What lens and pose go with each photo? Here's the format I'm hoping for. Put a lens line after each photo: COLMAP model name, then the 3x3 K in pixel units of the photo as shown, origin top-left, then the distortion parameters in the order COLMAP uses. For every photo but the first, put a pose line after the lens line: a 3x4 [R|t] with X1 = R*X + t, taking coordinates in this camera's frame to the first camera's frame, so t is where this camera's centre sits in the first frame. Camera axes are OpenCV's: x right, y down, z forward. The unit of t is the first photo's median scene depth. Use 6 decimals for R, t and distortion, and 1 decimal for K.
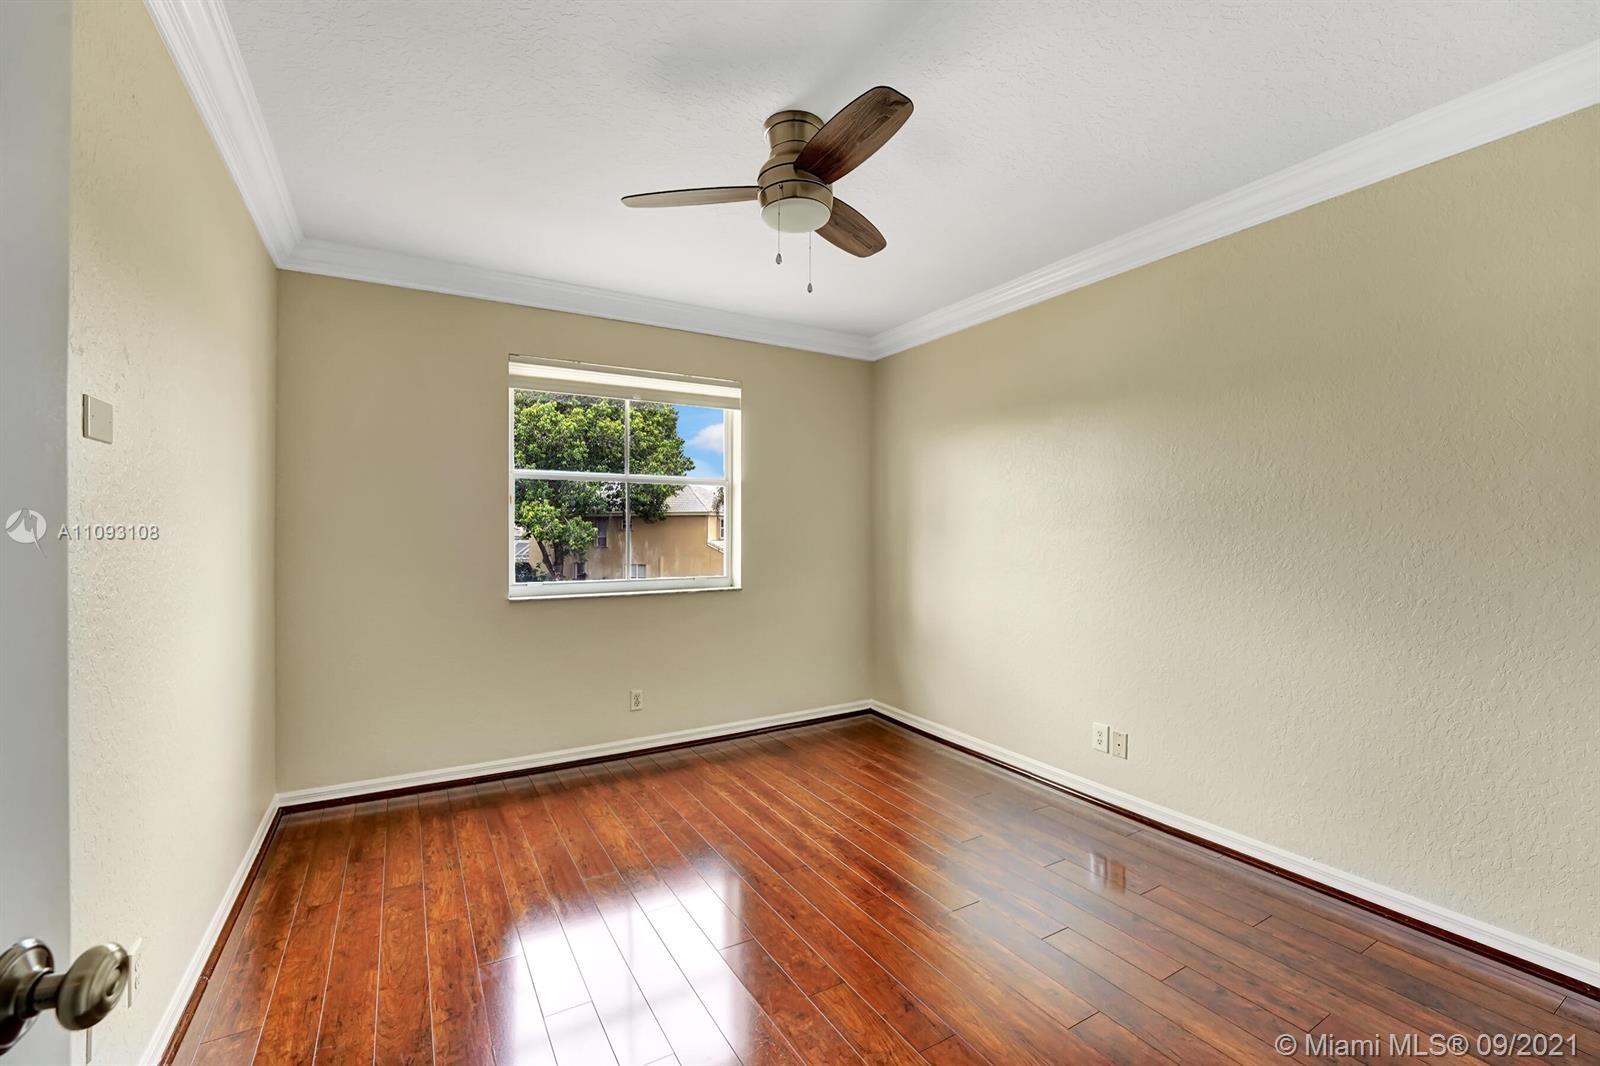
lens RADIAL K [[662.1, 0, 801.6], [0, 662.1, 529.2], [0, 0, 1]] dist [-0.022844, -0.000005]
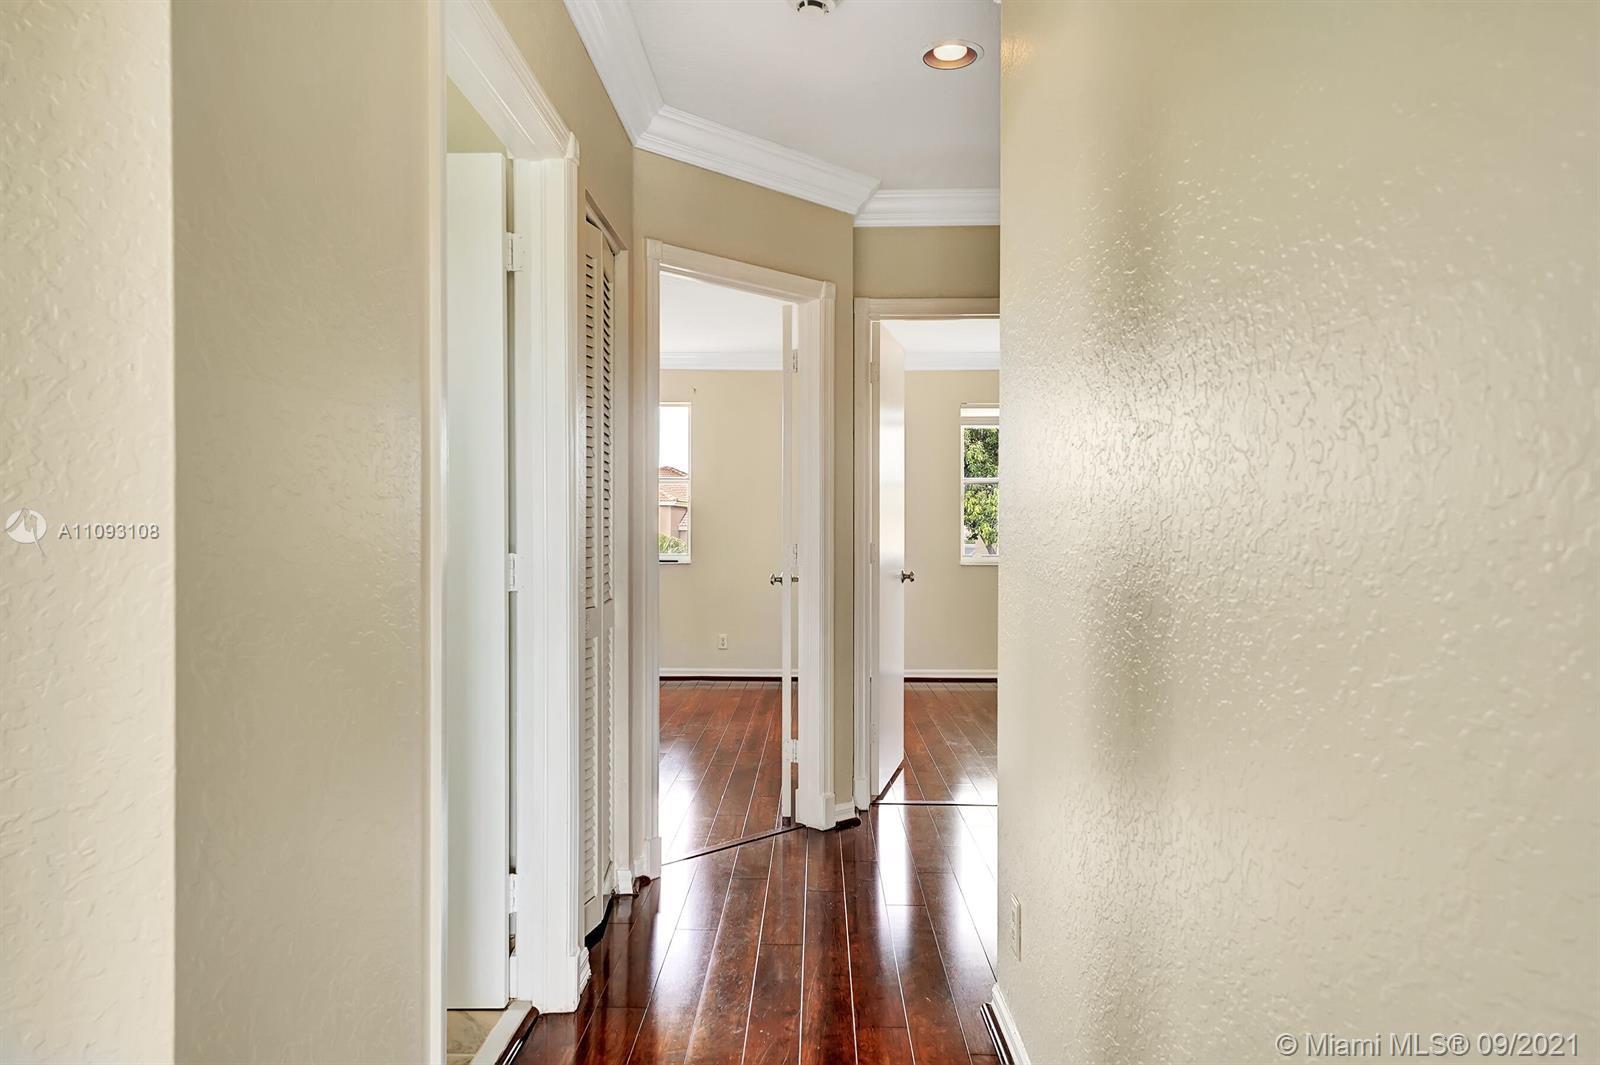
lens RADIAL K [[1094.5, 0, 800.2], [0, 1094.5, 532.3], [0, 0, 1]] dist [-0.000476, -0.000008]
pose [[0.852067, -0.005641, -0.523402, 0.088679], [0.005136, 0.999984, -0.002415, 0.006837], [0.523407, -0.000630, 0.852082, -0.212728]]
